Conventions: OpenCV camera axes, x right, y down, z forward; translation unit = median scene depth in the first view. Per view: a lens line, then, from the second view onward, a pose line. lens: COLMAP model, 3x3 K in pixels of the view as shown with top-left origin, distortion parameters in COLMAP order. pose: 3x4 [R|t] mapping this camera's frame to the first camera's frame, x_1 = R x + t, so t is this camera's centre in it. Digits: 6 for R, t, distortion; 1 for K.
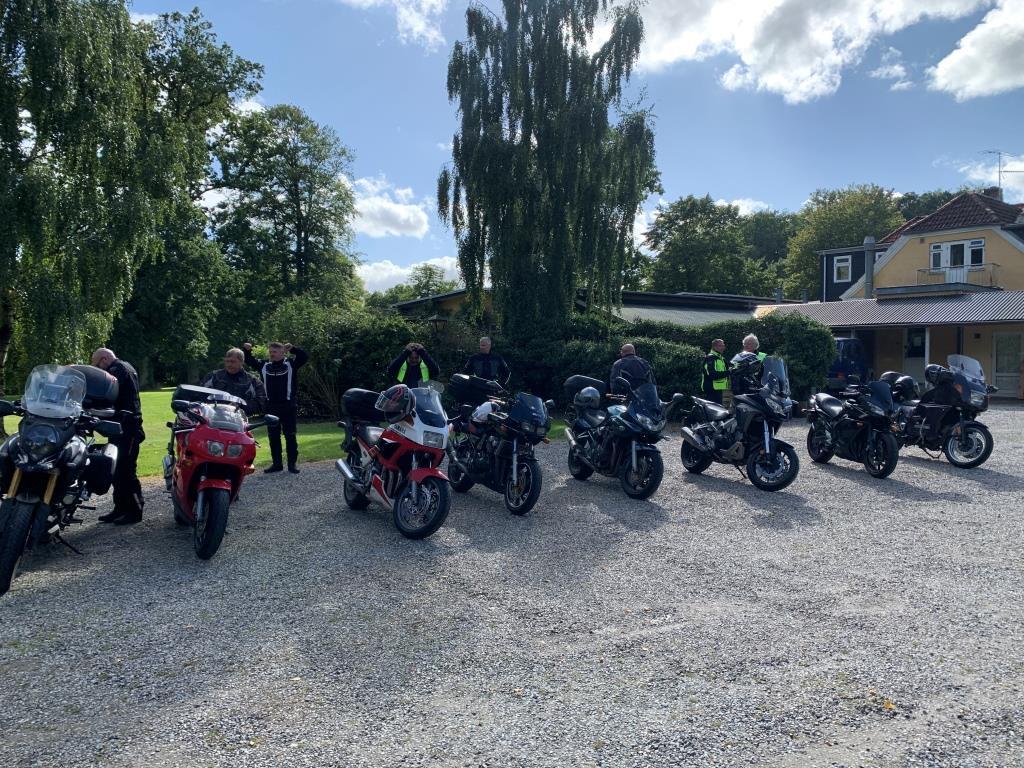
lens RADIAL K [[779.1, 0, 512.0], [0, 779.1, 384.0], [0, 0, 1]] dist [-0.002674, 0.068338]
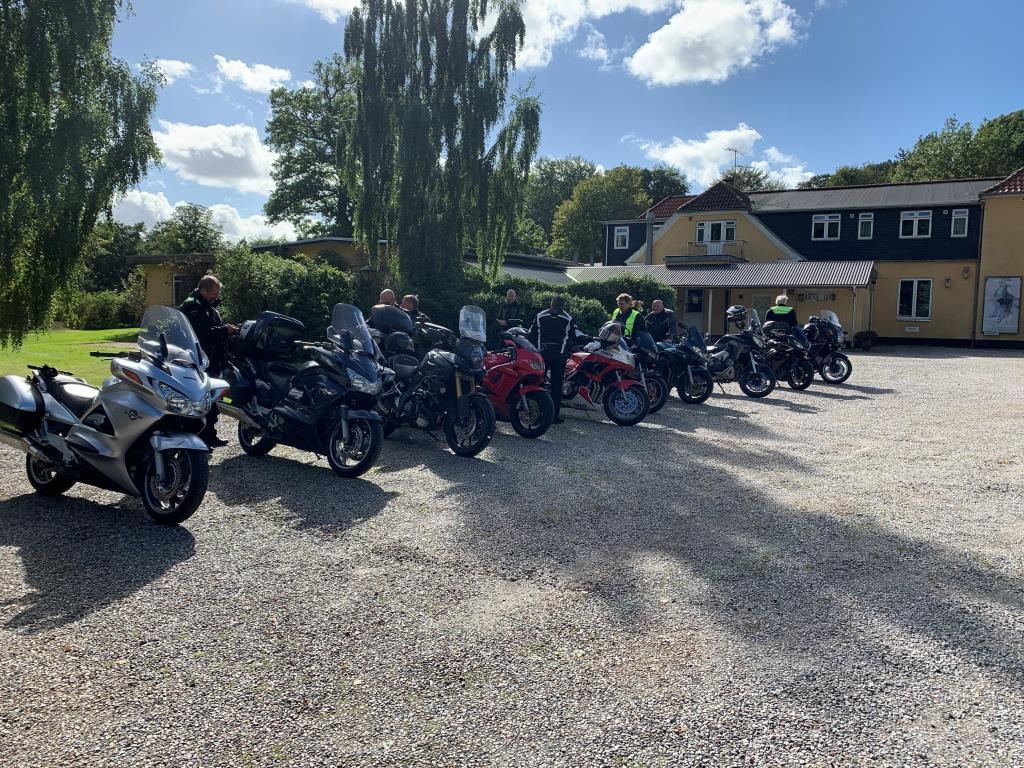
lens RADIAL K [[779.1, 0, 512.0], [0, 779.1, 384.0], [0, 0, 1]] dist [-0.002674, 0.068338]
pose [[0.938088, -0.019182, 0.345866, -0.169579], [-0.000914, 0.998325, 0.057845, 0.006356], [-0.346397, -0.054580, 0.936499, -0.065364]]
